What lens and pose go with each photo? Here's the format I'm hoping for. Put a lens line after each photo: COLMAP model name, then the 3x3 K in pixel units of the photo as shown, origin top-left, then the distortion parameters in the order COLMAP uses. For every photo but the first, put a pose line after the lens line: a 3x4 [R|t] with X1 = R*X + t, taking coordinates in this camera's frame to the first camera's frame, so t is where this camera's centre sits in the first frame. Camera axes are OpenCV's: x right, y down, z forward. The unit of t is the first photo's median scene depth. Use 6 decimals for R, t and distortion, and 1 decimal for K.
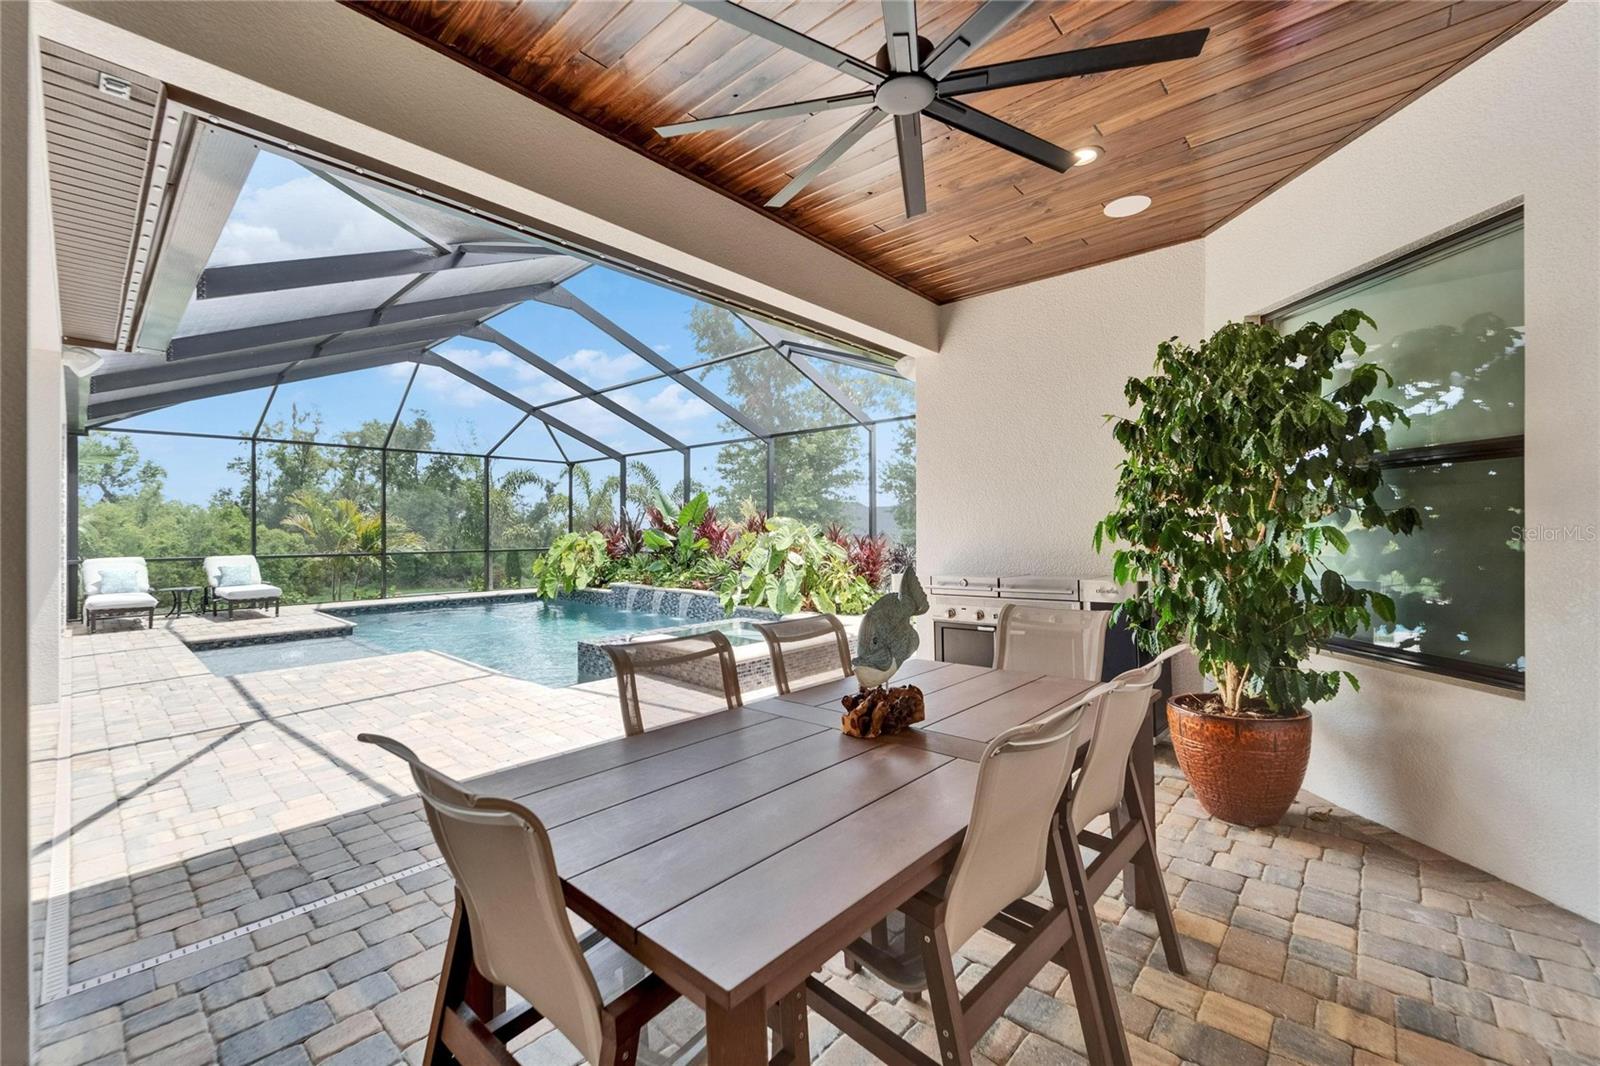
lens RADIAL K [[650.5, 0, 792.5], [0, 650.5, 532.1], [0, 0, 1]] dist [0.003521, -0.000436]
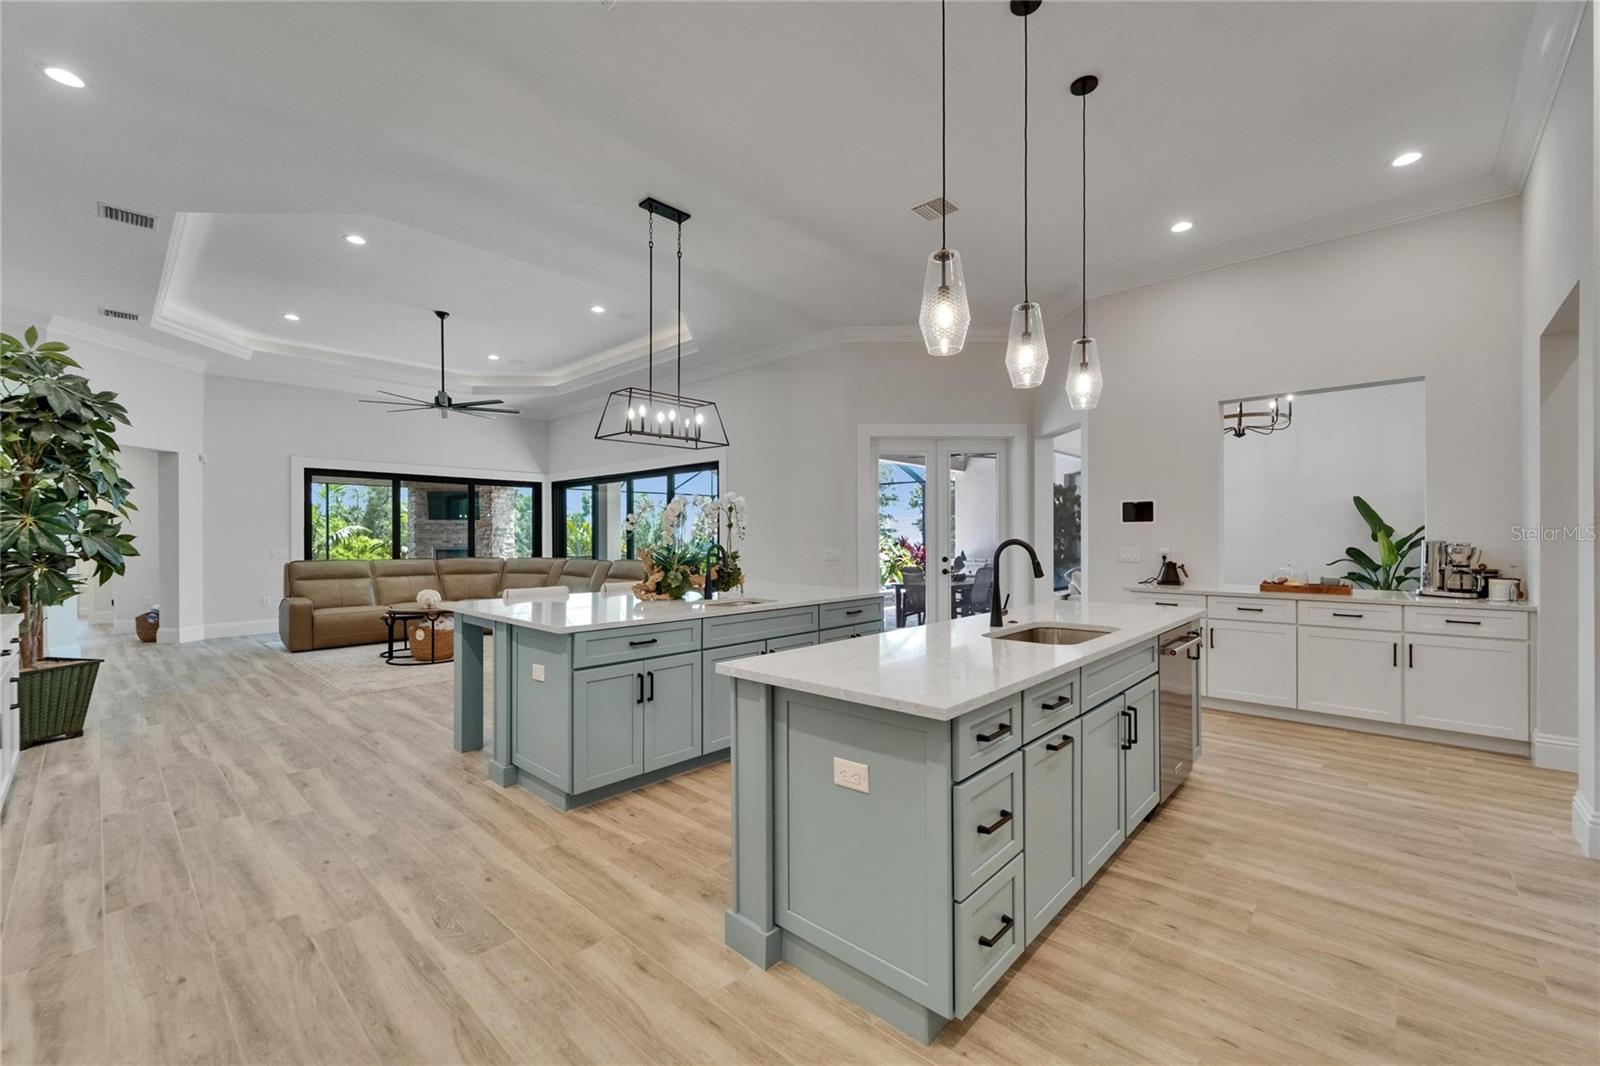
lens RADIAL K [[650.5, 0, 807.4], [0, 650.5, 539.3], [0, 0, 1]] dist [0.003521, -0.000436]
pose [[0.999982, -0.000721, -0.005952, -0.147033], [0.000704, 0.999995, -0.003008, -0.002389], [0.005954, 0.003003, 0.999978, -0.619153]]
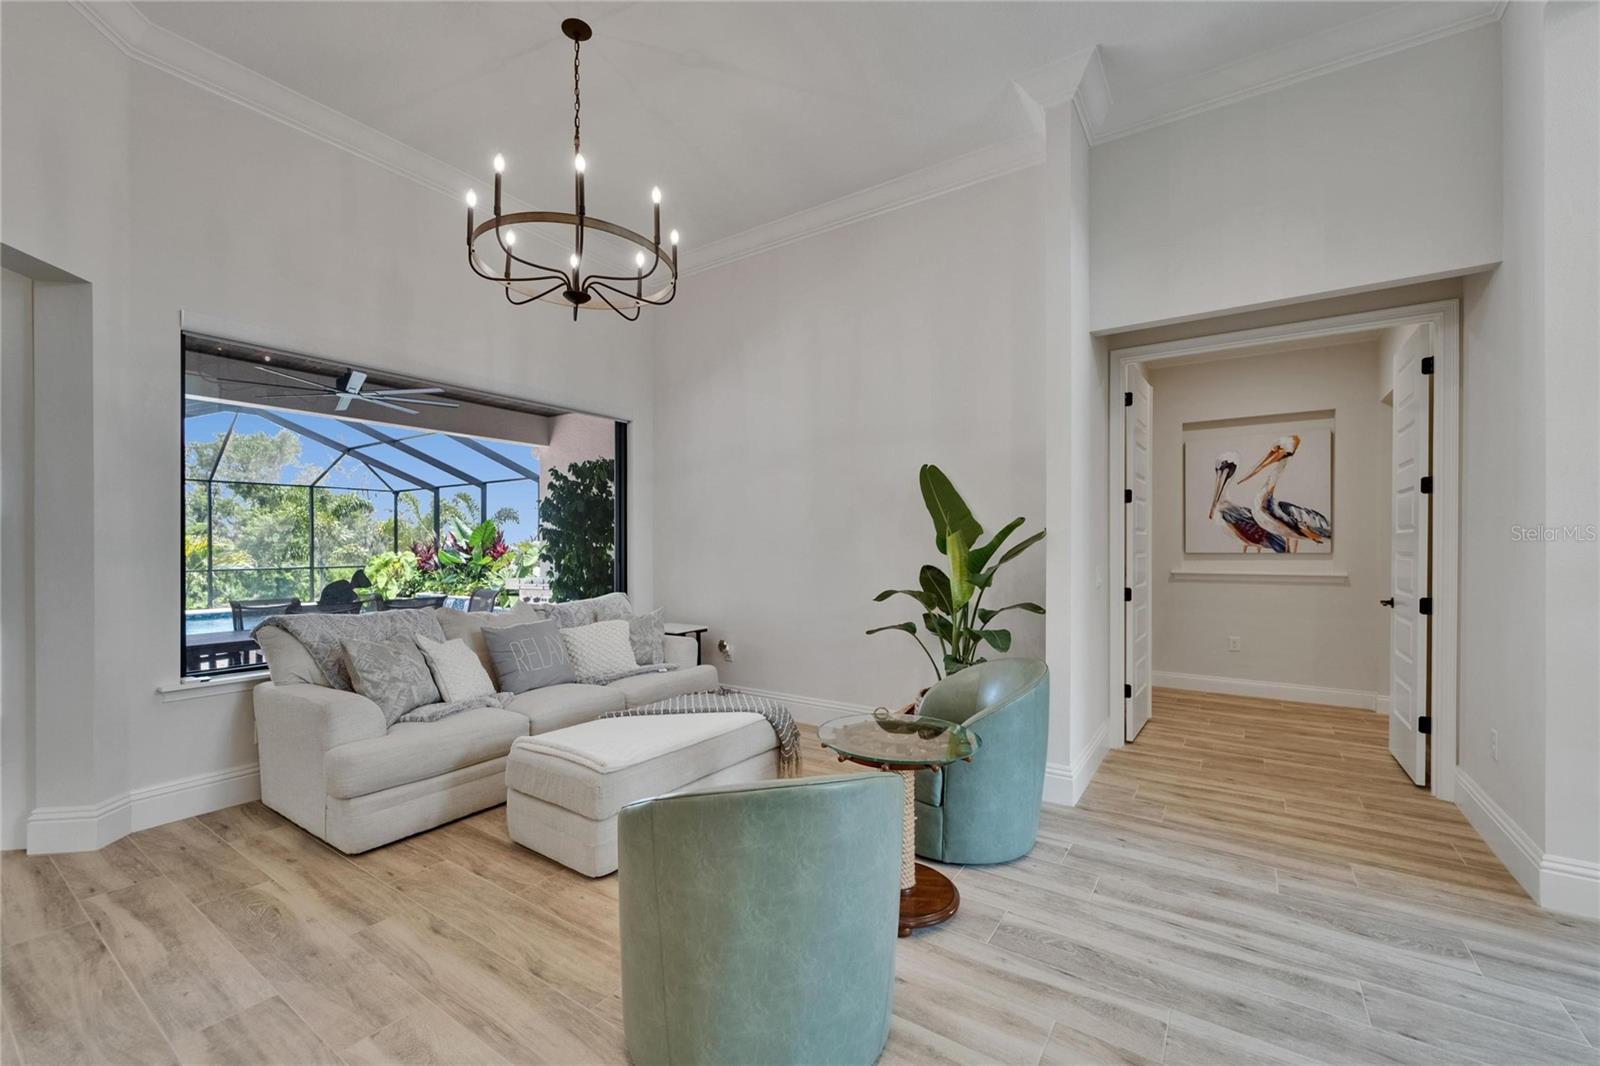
lens RADIAL K [[650.5, 0, 804.1], [0, 650.5, 546.6], [0, 0, 1]] dist [0.003521, -0.000436]
pose [[0.990670, -0.001121, 0.136278, 0.270355], [0.001399, 0.999997, -0.001951, -0.005874], [-0.136275, 0.002123, 0.990669, -0.307022]]
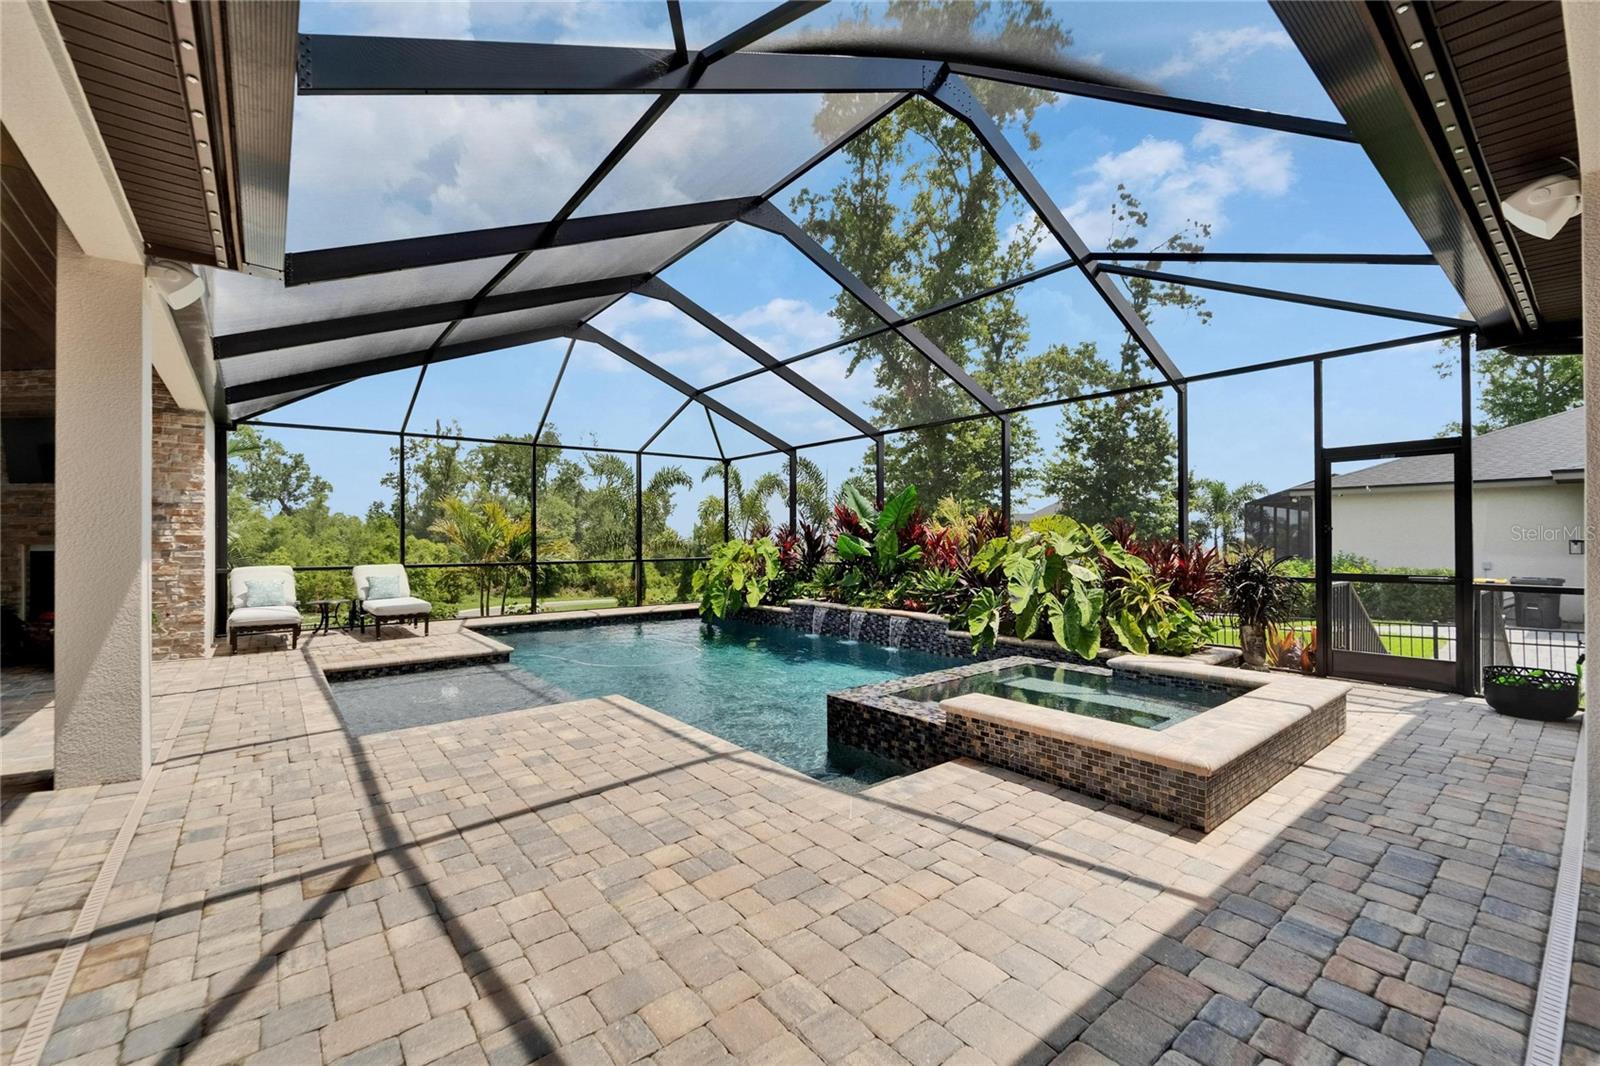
lens RADIAL K [[650.5, 0, 788.7], [0, 650.5, 547.7], [0, 0, 1]] dist [0.003521, -0.000436]
pose [[0.987558, 0.000567, -0.157252, -0.146017], [0.000569, 0.999974, 0.007180, 0.006150], [0.157252, -0.007180, 0.987532, 0.181626]]
